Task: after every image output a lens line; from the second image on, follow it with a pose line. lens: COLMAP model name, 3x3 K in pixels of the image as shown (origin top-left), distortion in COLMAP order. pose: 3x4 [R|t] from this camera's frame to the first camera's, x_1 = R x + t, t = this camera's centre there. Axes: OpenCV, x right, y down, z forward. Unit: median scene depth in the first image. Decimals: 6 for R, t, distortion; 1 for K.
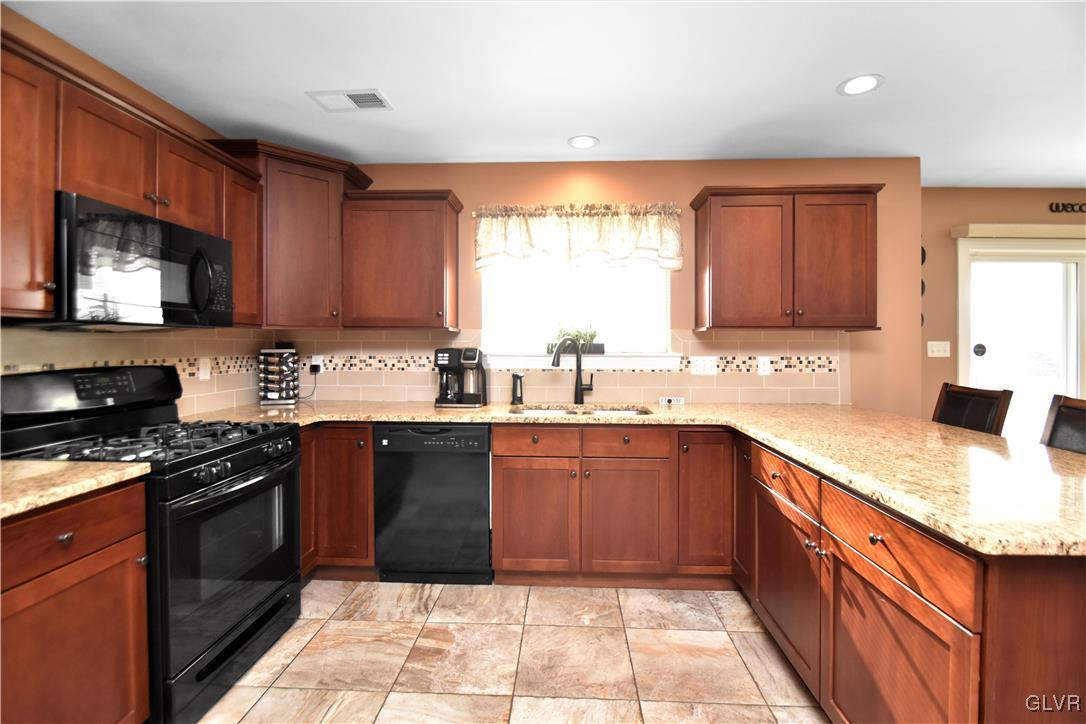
lens RADIAL K [[489.7, 0, 543.6], [0, 489.7, 348.8], [0, 0, 1]] dist [0.003520, -0.013362]
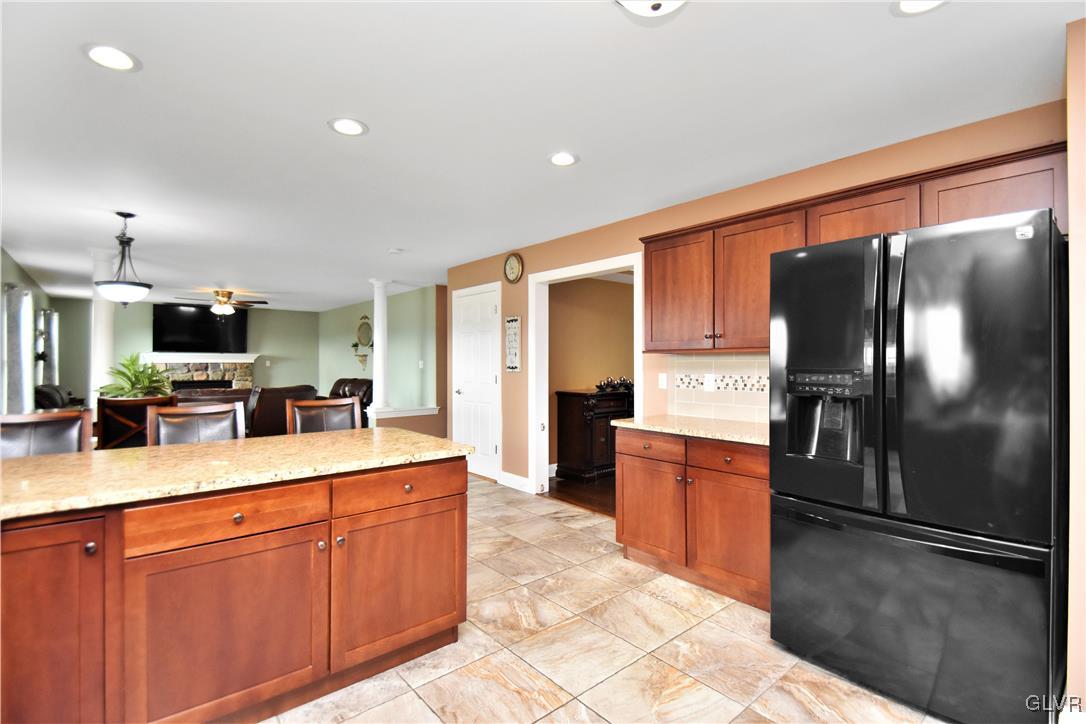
lens RADIAL K [[497.6, 0, 538.2], [0, 497.6, 360.9], [0, 0, 1]] dist [-0.000306, -0.014632]
pose [[-0.680535, -0.002016, 0.732713, -0.331047], [0.003764, 0.999973, 0.006248, -0.013784], [-0.732706, 0.007010, -0.680509, 0.741543]]
